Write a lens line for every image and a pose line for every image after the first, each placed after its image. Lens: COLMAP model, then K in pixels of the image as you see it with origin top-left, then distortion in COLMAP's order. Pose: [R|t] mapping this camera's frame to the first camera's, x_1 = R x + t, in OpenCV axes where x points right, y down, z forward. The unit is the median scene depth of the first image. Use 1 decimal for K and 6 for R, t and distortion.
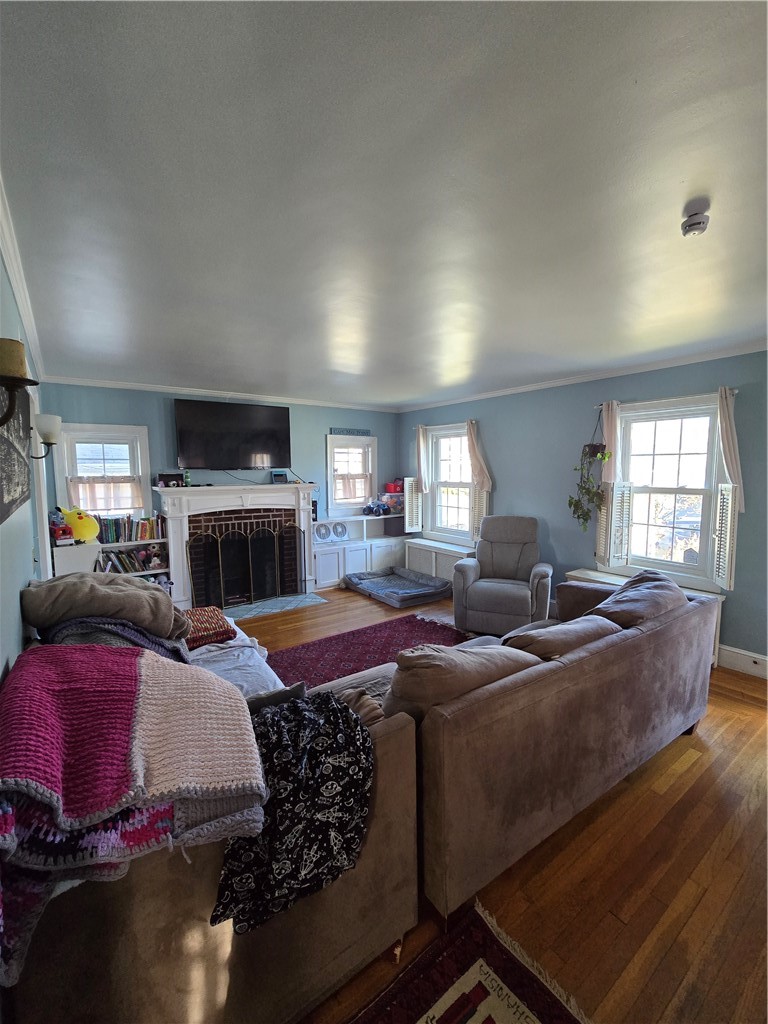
lens RADIAL K [[422.5, 0, 391.3], [0, 422.5, 508.9], [0, 0, 1]] dist [0.002542, -0.000034]
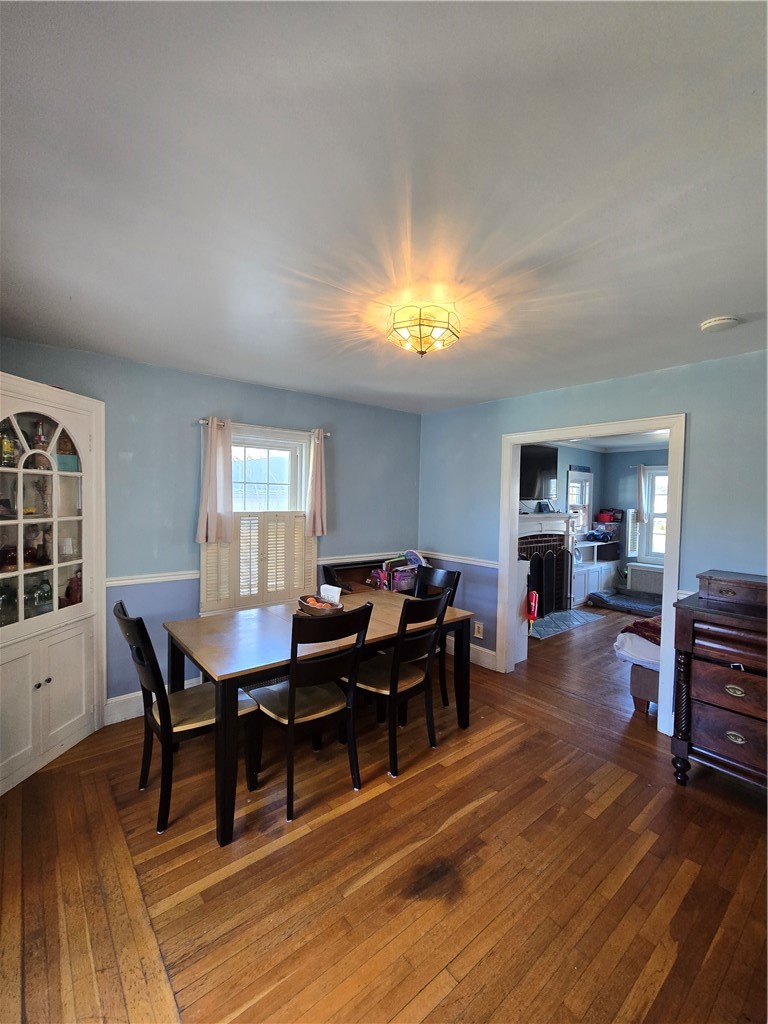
lens RADIAL K [[422.5, 0, 393.2], [0, 422.5, 510.6], [0, 0, 1]] dist [0.002542, -0.000034]
pose [[0.998157, 0.014794, 0.058857, -0.776808], [-0.010568, 0.997387, -0.071473, 0.022091], [-0.059761, 0.070720, 0.995704, -0.128977]]
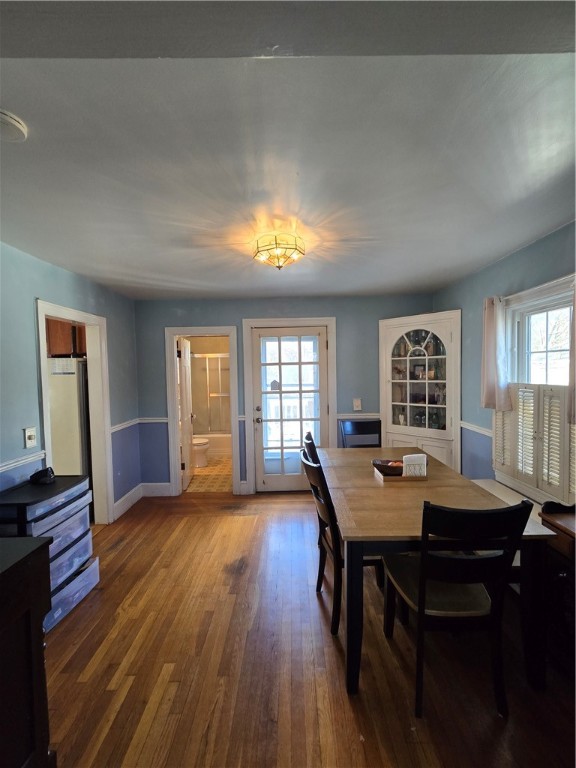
lens RADIAL K [[316.8, 0, 291.8], [0, 316.8, 381.9], [0, 0, 1]] dist [0.002542, -0.000034]
pose [[-0.579046, 0.043365, -0.814141, -0.376587], [-0.065896, 0.992828, 0.099751, -0.048749], [0.812628, 0.111409, -0.572035, 0.546347]]
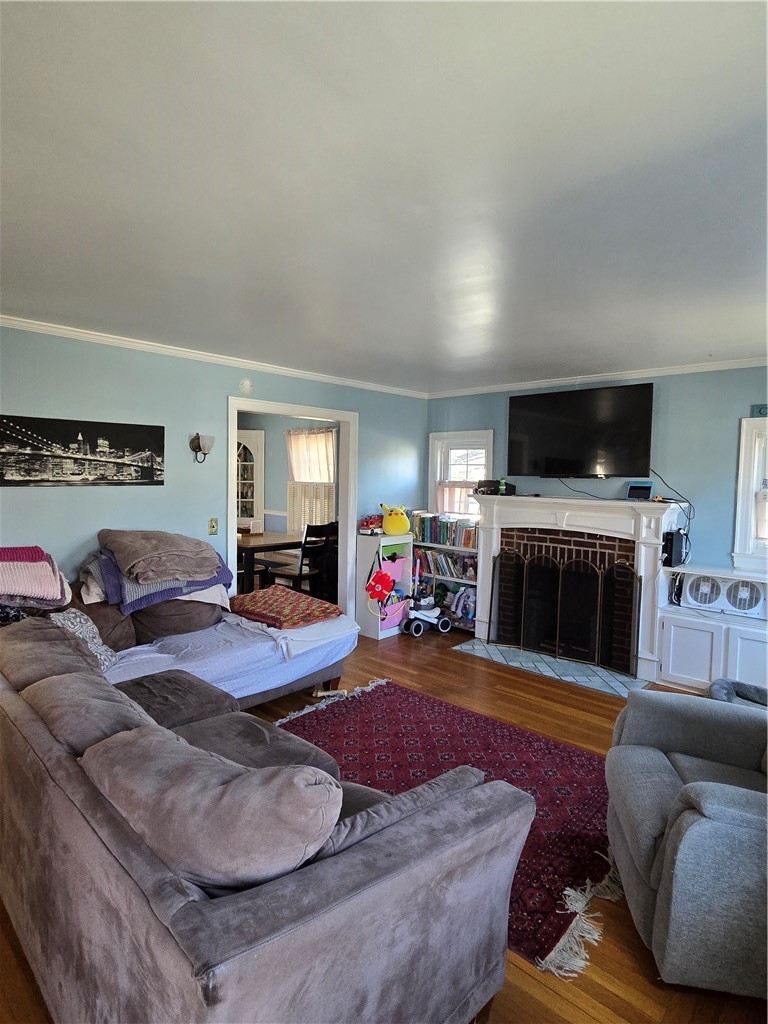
lens RADIAL K [[544.1, 0, 385.8], [0, 544.1, 507.8], [0, 0, 1]] dist [-0.002037, 0.000064]
pose [[0.217494, 0.070774, -0.973492, 0.495451], [-0.114616, 0.992319, 0.046535, -0.045194], [0.969309, 0.101457, 0.223936, 0.451550]]
